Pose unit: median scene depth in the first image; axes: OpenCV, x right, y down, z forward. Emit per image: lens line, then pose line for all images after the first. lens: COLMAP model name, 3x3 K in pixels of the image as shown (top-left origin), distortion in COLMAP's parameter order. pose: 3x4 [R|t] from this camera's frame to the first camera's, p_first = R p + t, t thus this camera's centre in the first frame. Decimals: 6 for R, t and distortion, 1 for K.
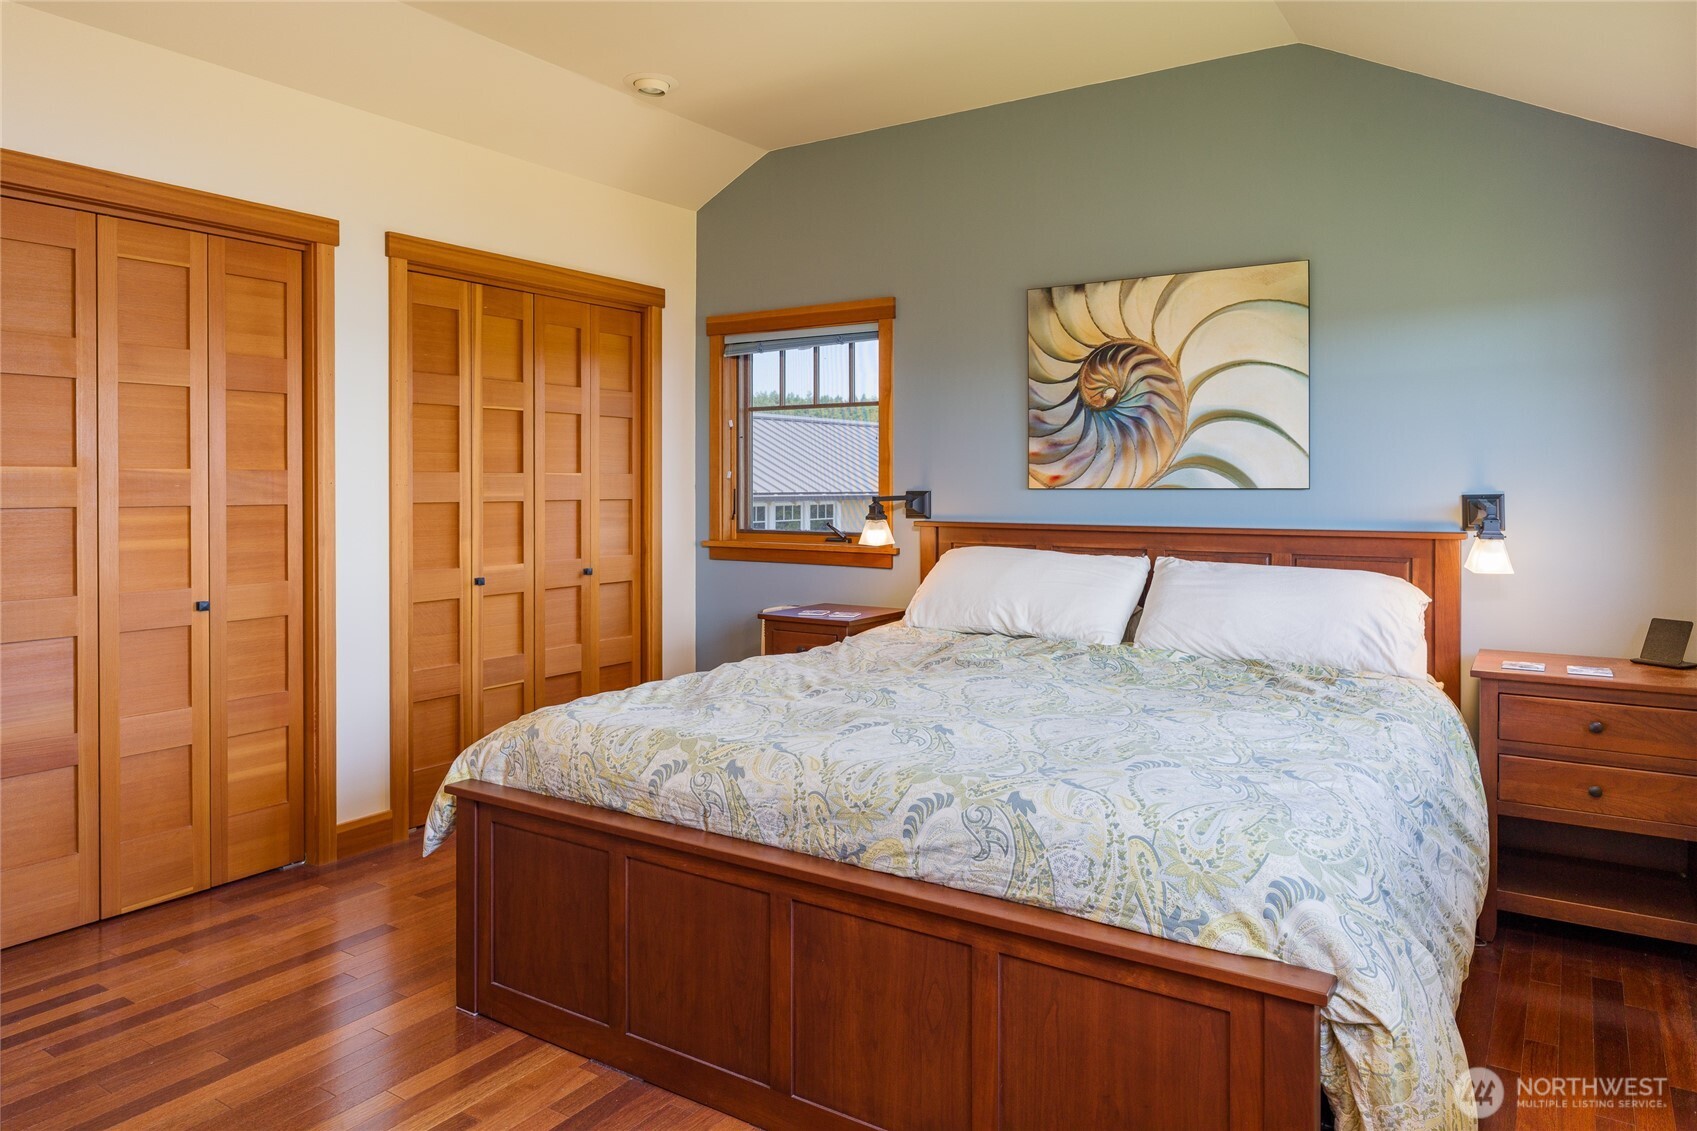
lens RADIAL K [[1094.6, 0, 867.7], [0, 1094.6, 482.1], [0, 0, 1]] dist [-0.029579, -0.001070]
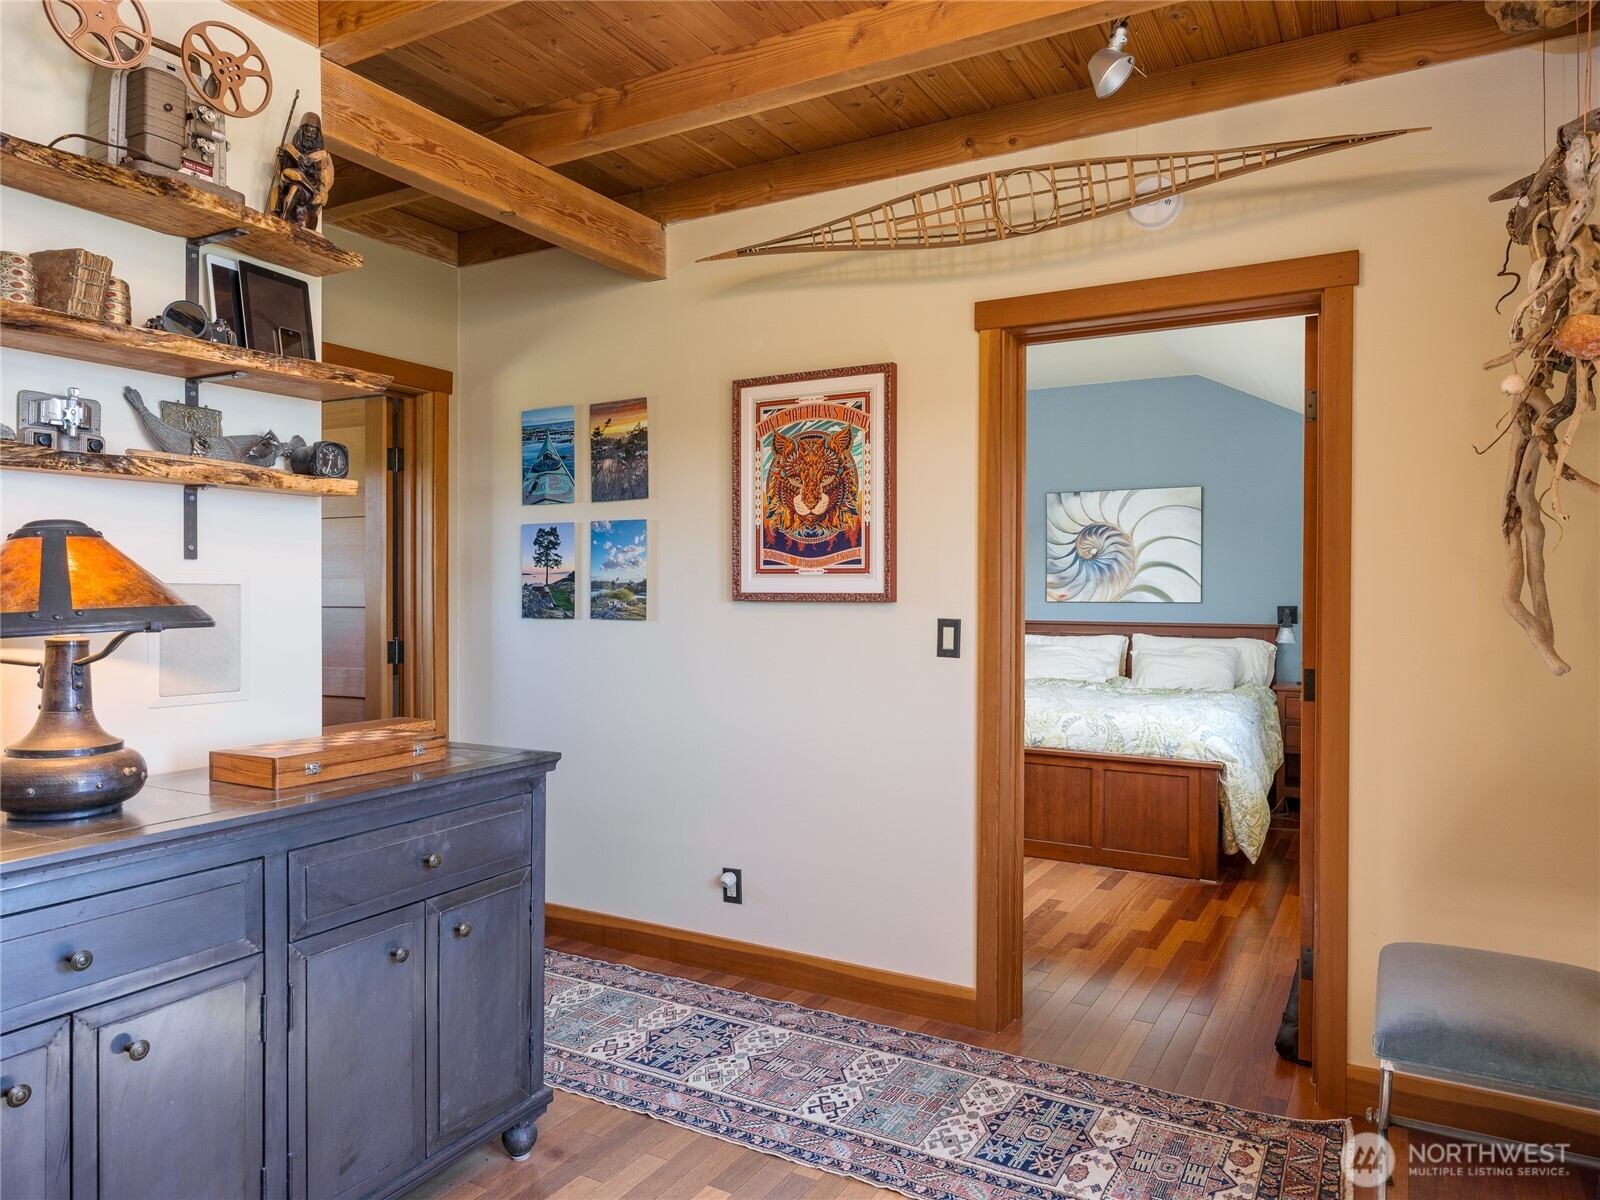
lens RADIAL K [[1041.9, 0, 800.3], [0, 1041.9, 600.4], [0, 0, 1]] dist [0.004555, 0.000713]
pose [[0.998847, 0.004702, 0.047782, -0.376193], [-0.005020, 0.999966, 0.006534, -0.006020], [-0.047749, -0.006766, 0.998836, -0.782146]]
